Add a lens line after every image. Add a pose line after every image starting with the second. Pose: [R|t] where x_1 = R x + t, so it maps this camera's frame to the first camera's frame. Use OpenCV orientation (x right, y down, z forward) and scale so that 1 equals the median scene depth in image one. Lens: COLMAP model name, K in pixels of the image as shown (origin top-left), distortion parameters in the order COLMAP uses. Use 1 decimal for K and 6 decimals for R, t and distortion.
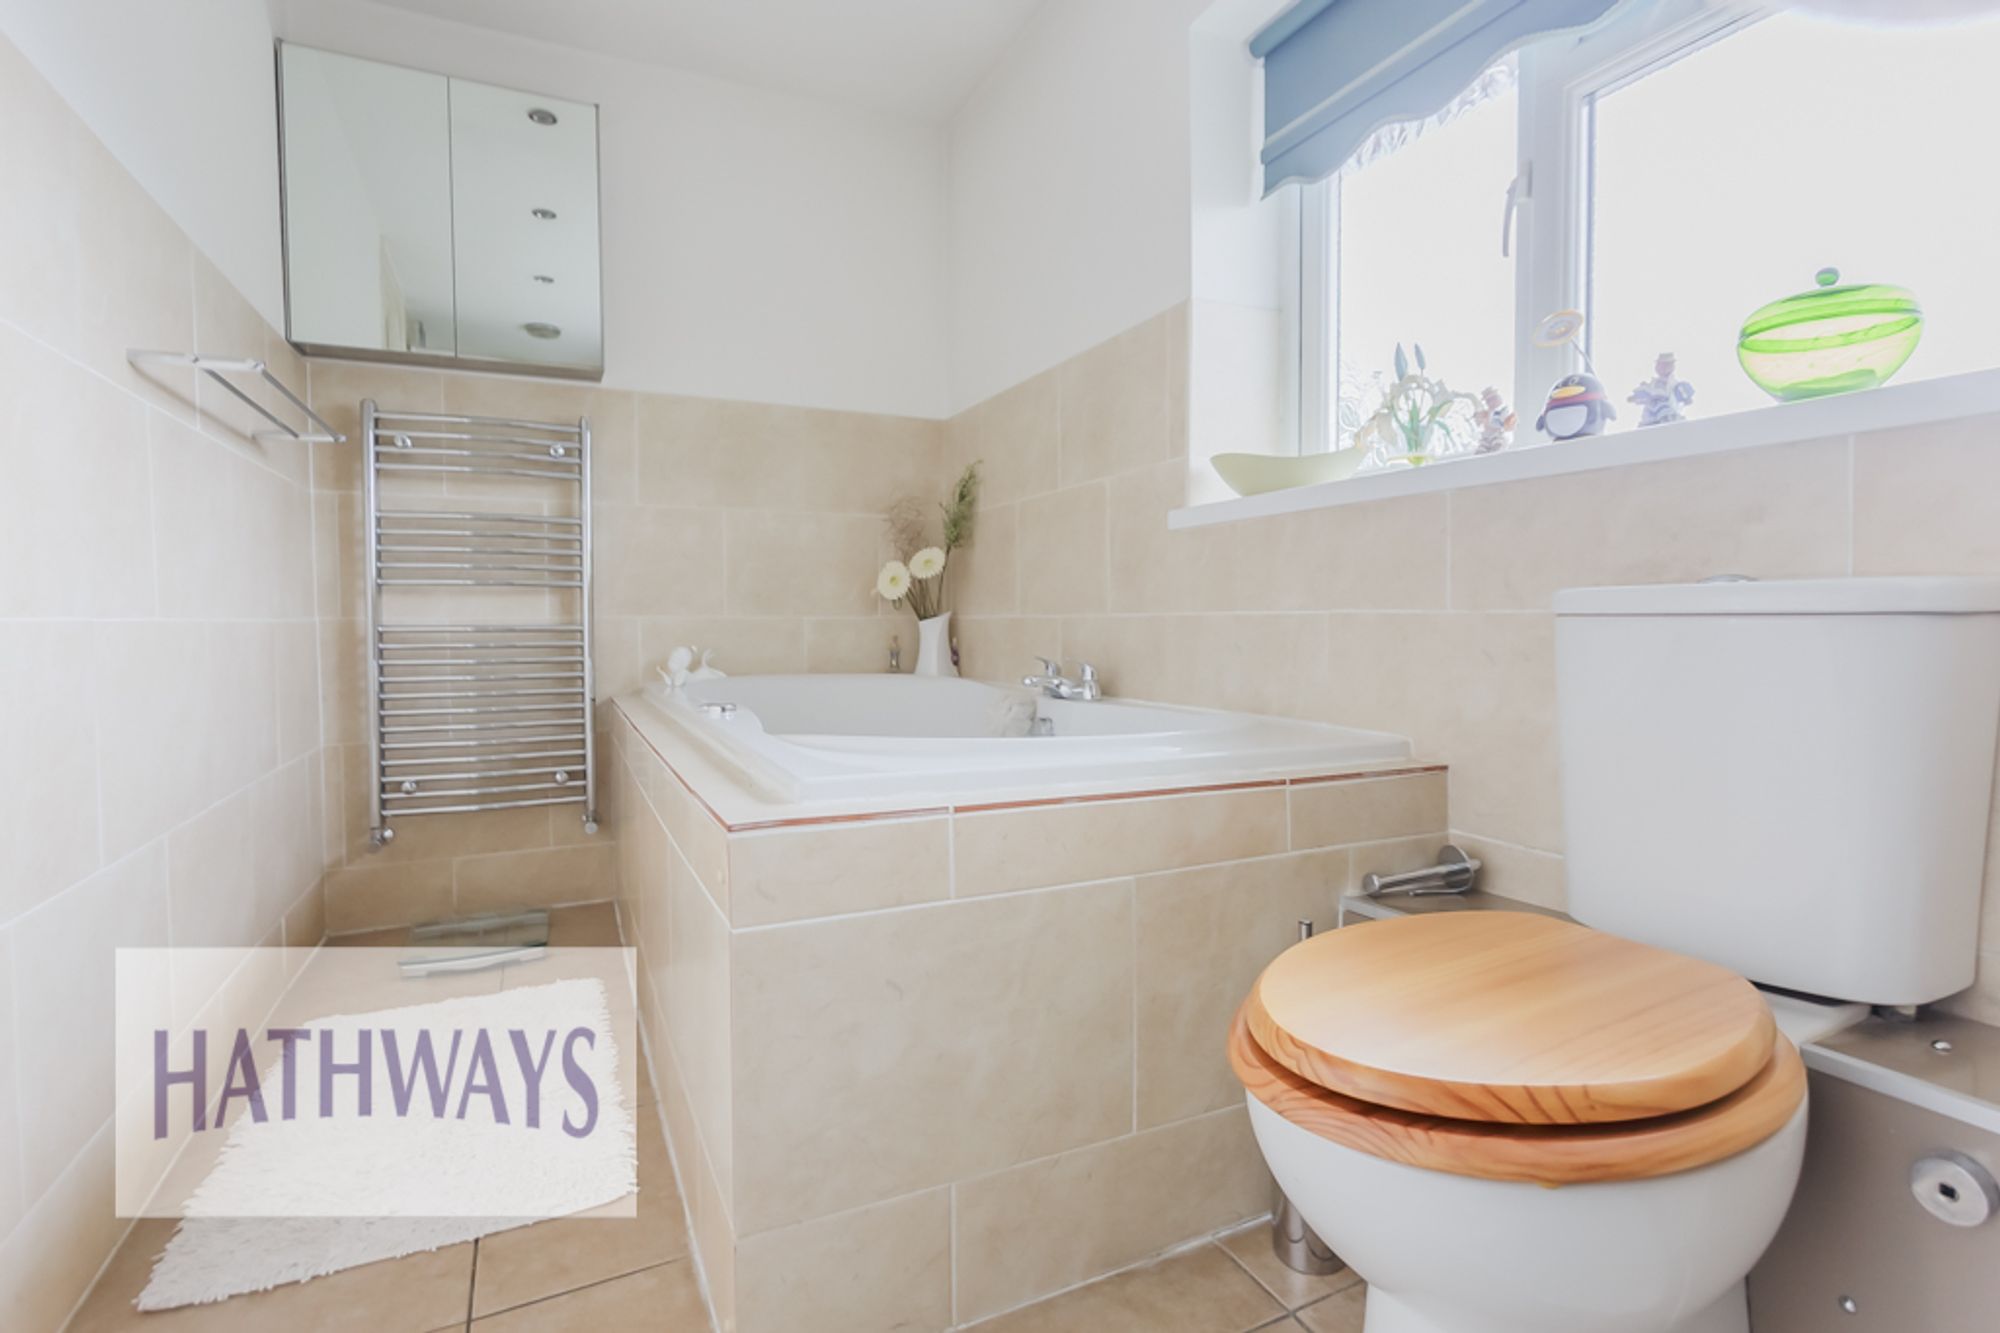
lens RADIAL K [[957.8, 0, 959.2], [0, 957.8, 646.4], [0, 0, 1]] dist [0.003042, 0.000496]
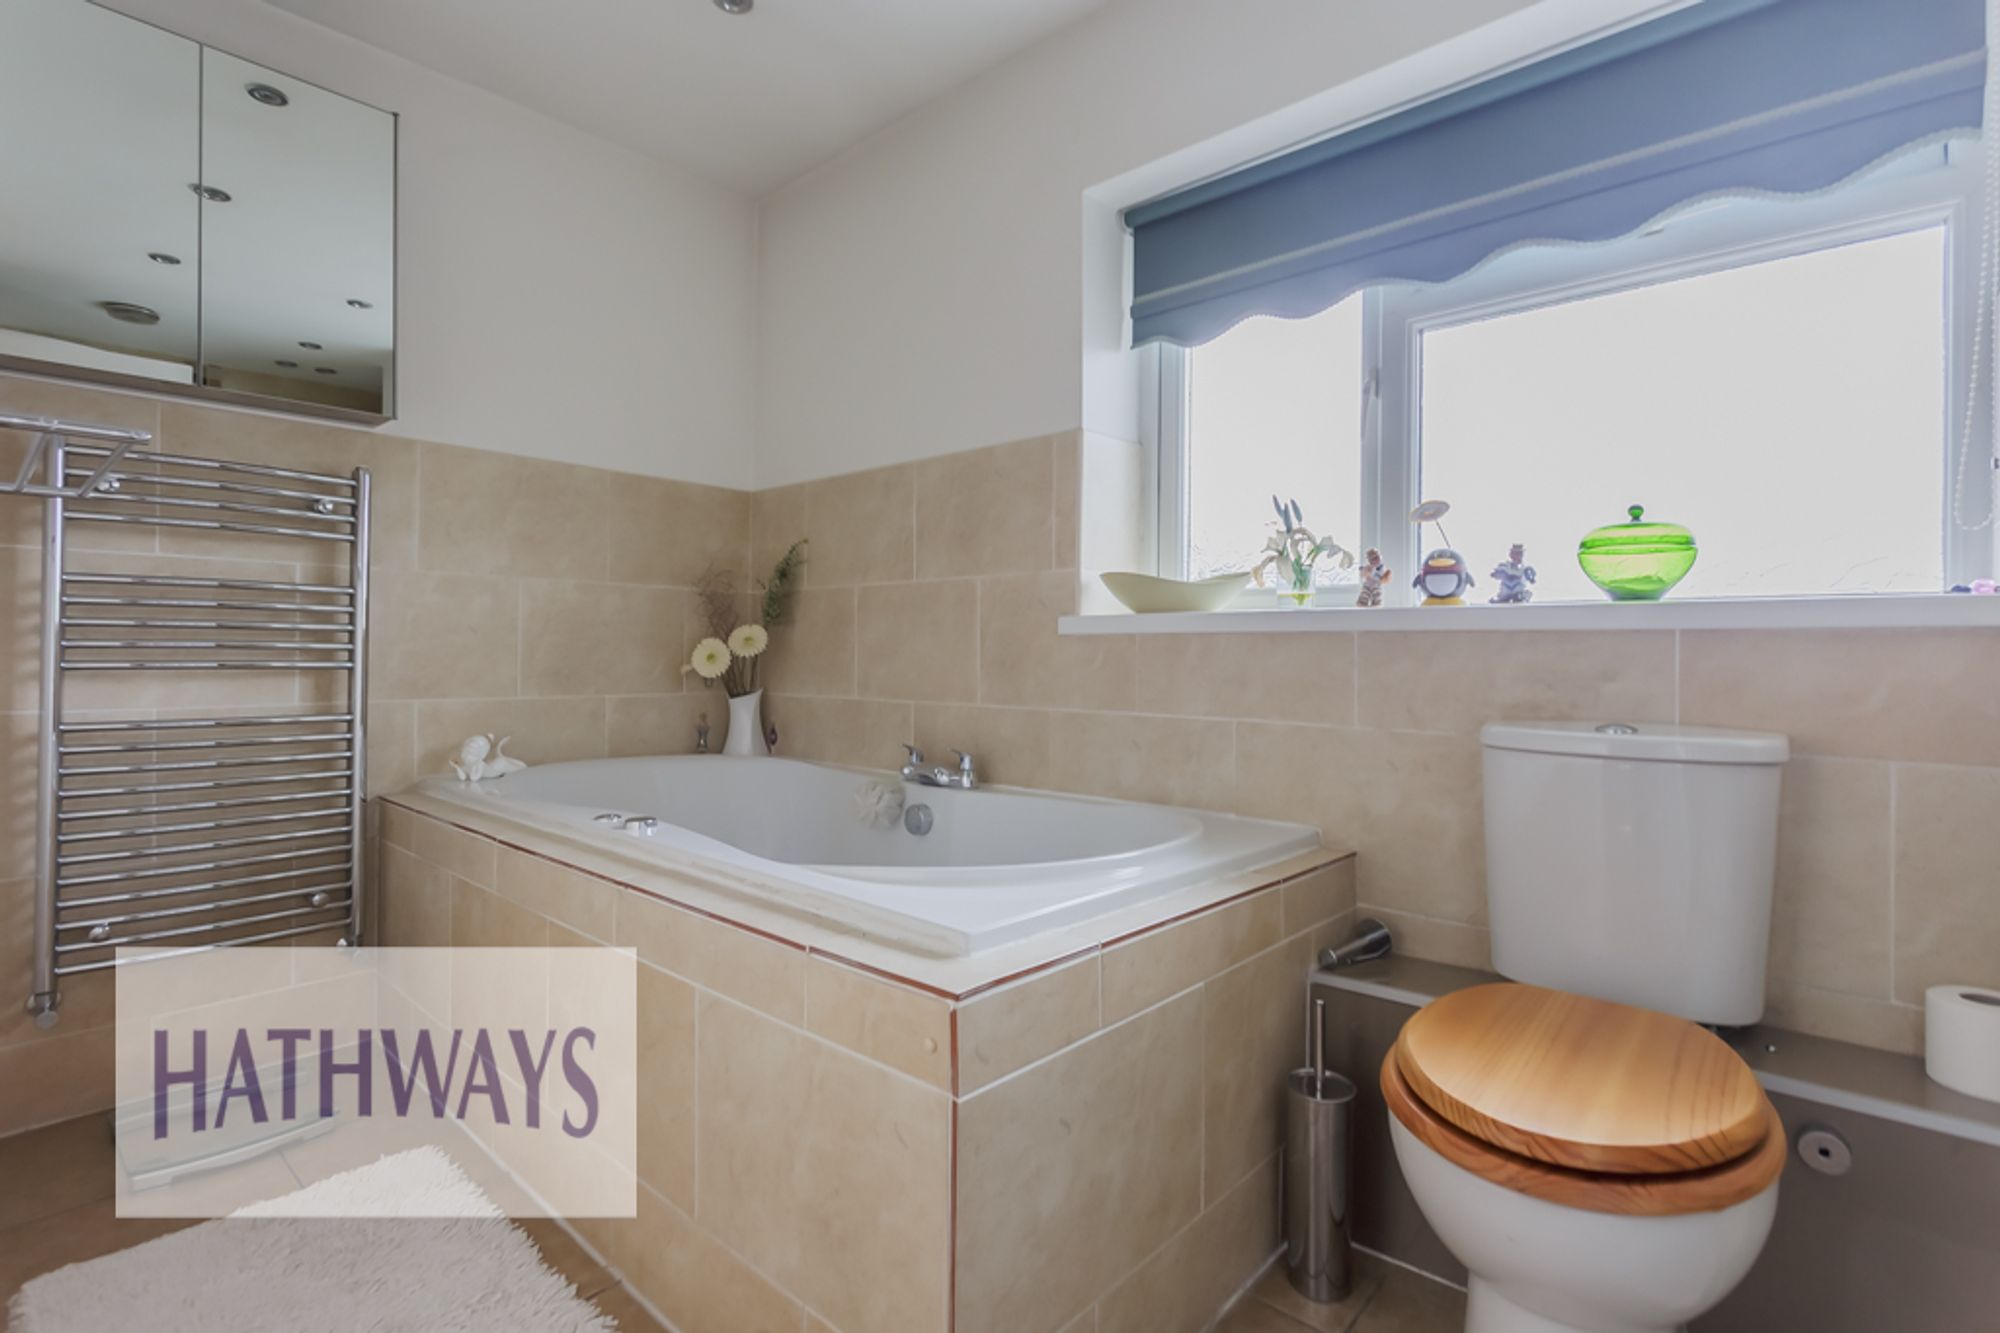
lens RADIAL K [[957.8, 0, 933.9], [0, 957.8, 642.9], [0, 0, 1]] dist [0.003042, 0.000496]
pose [[0.923838, 0.010044, 0.382653, -0.298083], [0.002691, 0.999461, -0.032731, -0.067255], [-0.382775, 0.031267, 0.923312, 0.034995]]
